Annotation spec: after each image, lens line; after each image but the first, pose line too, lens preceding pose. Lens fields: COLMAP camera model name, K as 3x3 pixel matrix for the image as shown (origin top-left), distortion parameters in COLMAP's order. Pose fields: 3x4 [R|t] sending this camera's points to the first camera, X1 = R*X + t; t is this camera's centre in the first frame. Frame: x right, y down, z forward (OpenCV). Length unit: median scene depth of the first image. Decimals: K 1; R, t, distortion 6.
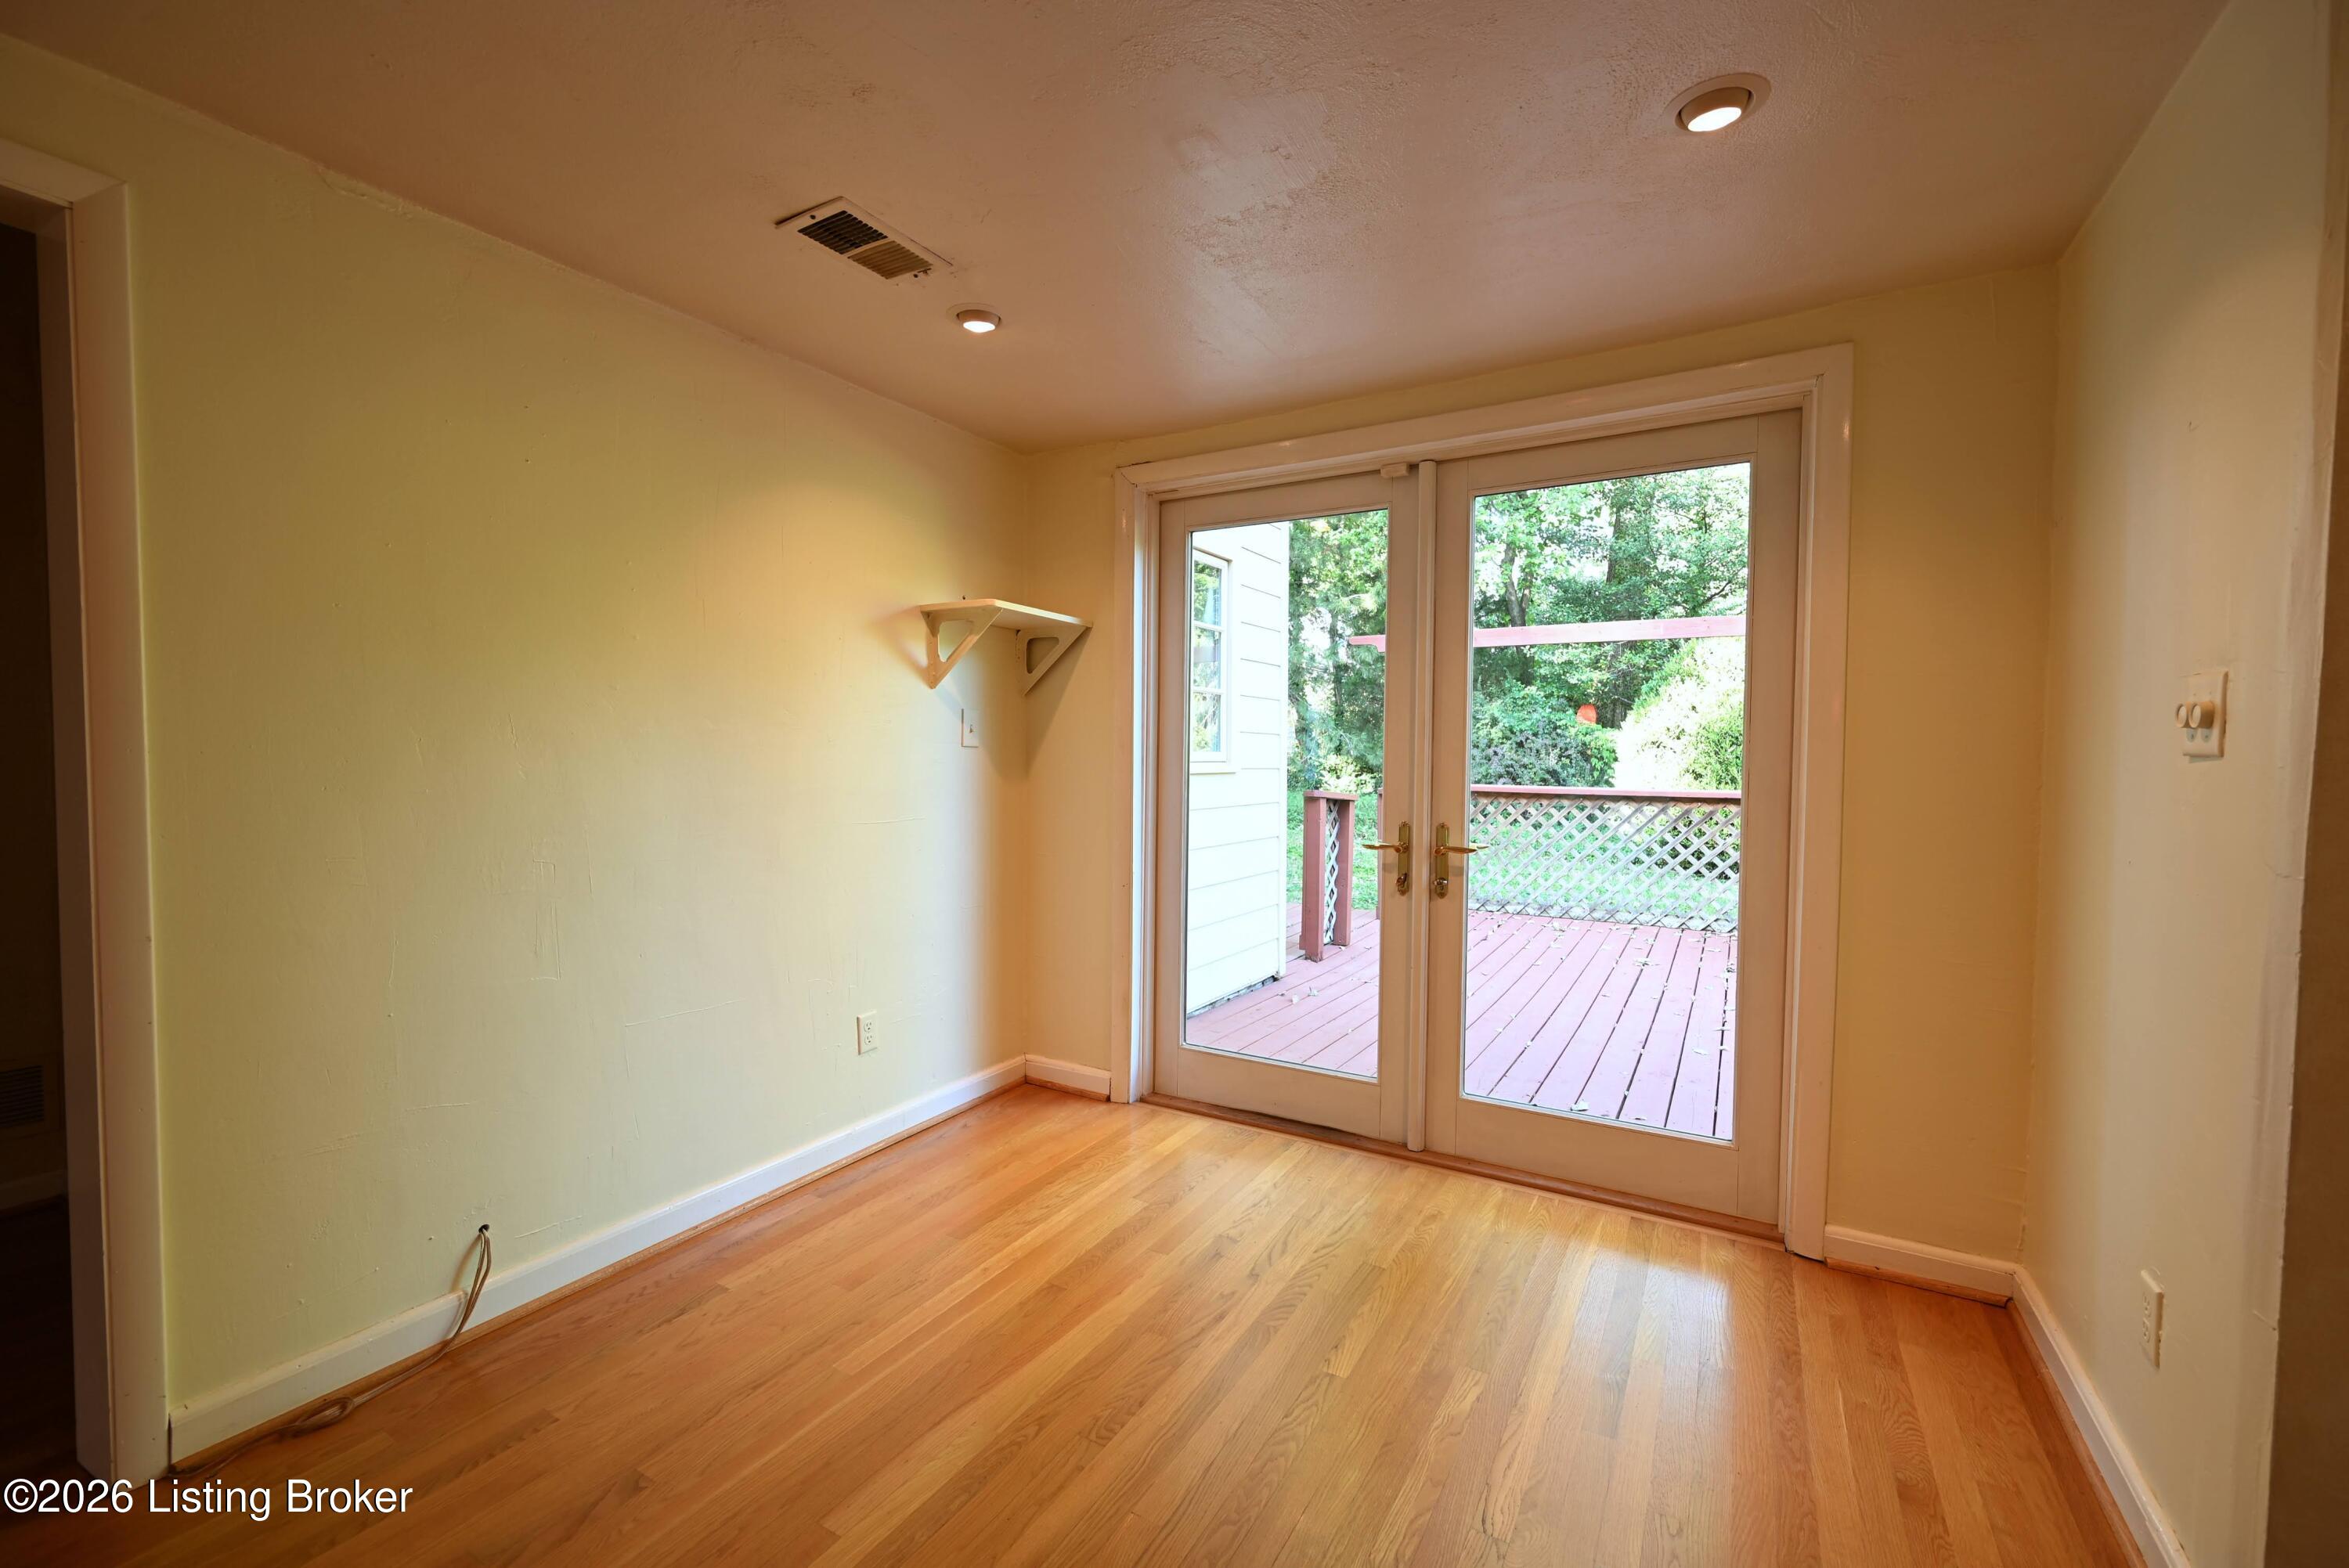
lens RADIAL K [[973.0, 0, 1174.5], [0, 973.0, 784.0], [0, 0, 1]] dist [0.002822, 0.000106]
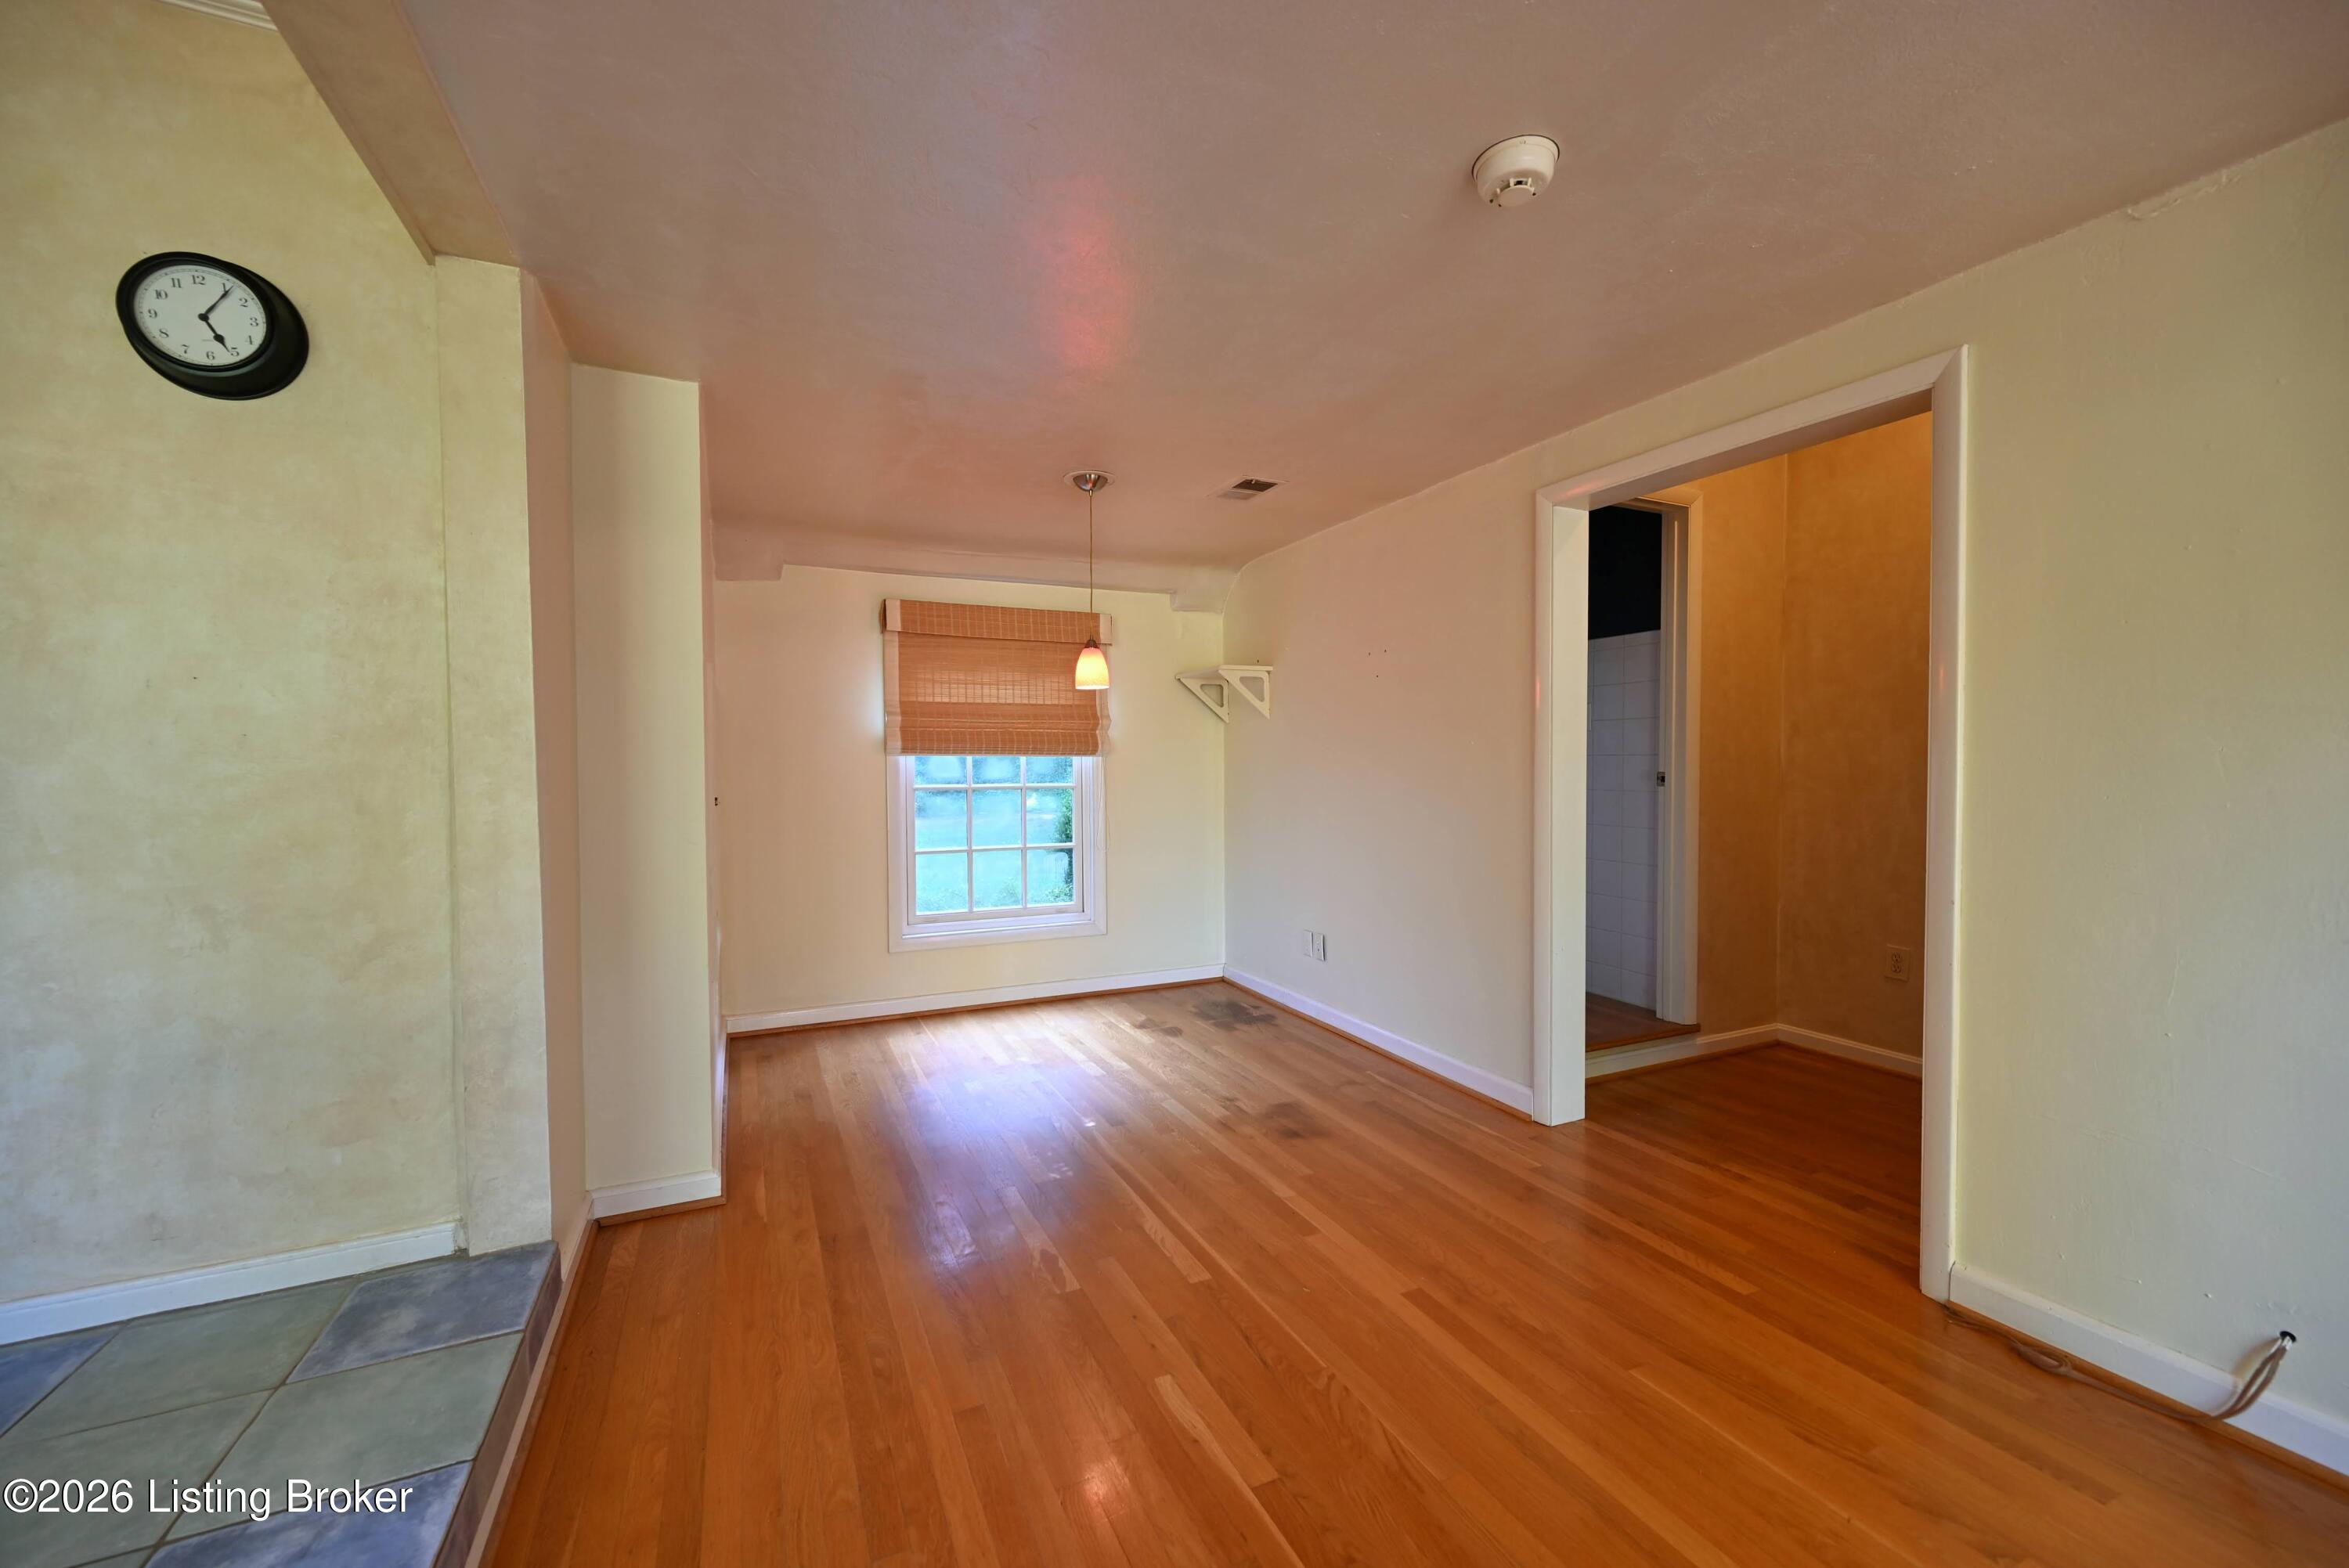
lens RADIAL K [[917.5, 0, 1174.5], [0, 917.5, 784.0], [0, 0, 1]] dist [0.002257, 0.000615]
pose [[-0.569254, 0.013219, -0.822056, 0.420952], [-0.029121, 0.998919, 0.036229, -0.013735], [0.821646, 0.044563, -0.568254, 0.576360]]
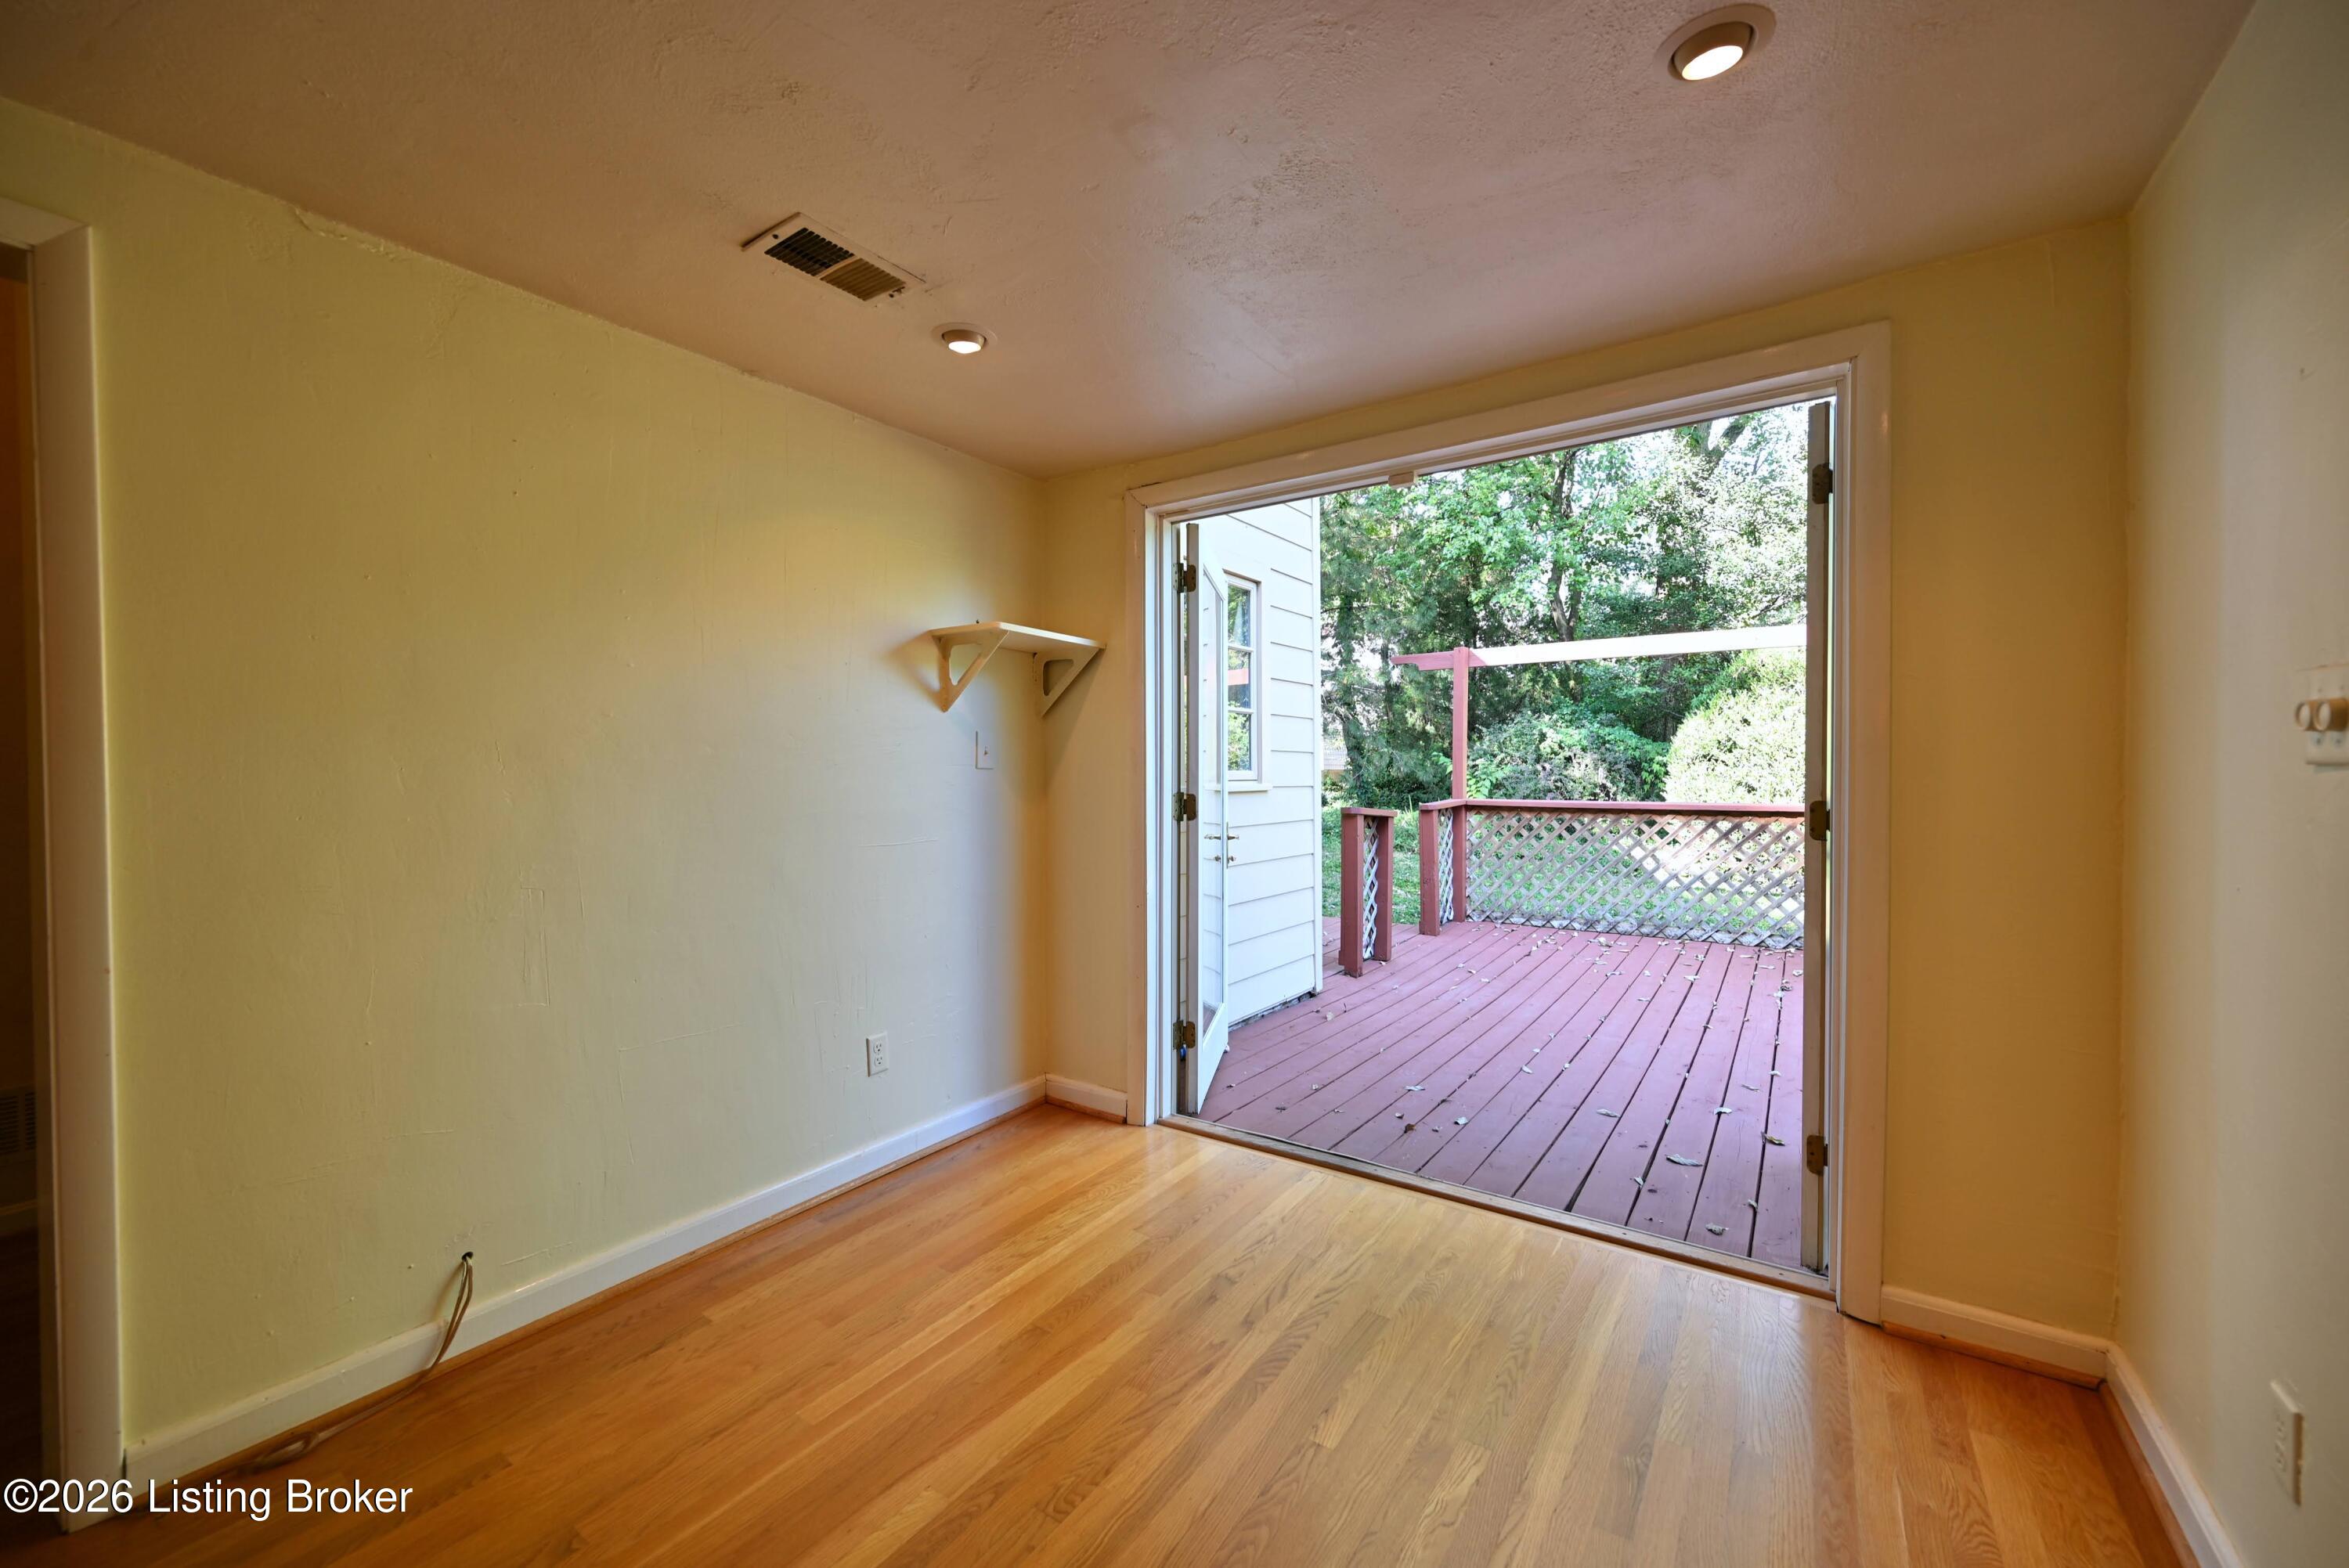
lens RADIAL K [[917.5, 0, 1174.5], [0, 917.5, 784.0], [0, 0, 1]] dist [0.002257, 0.000615]
pose [[0.997289, -0.010450, -0.072834, 0.079824], [0.009102, 0.999782, -0.018808, -0.003959], [0.073014, 0.018094, 0.997167, 0.091470]]
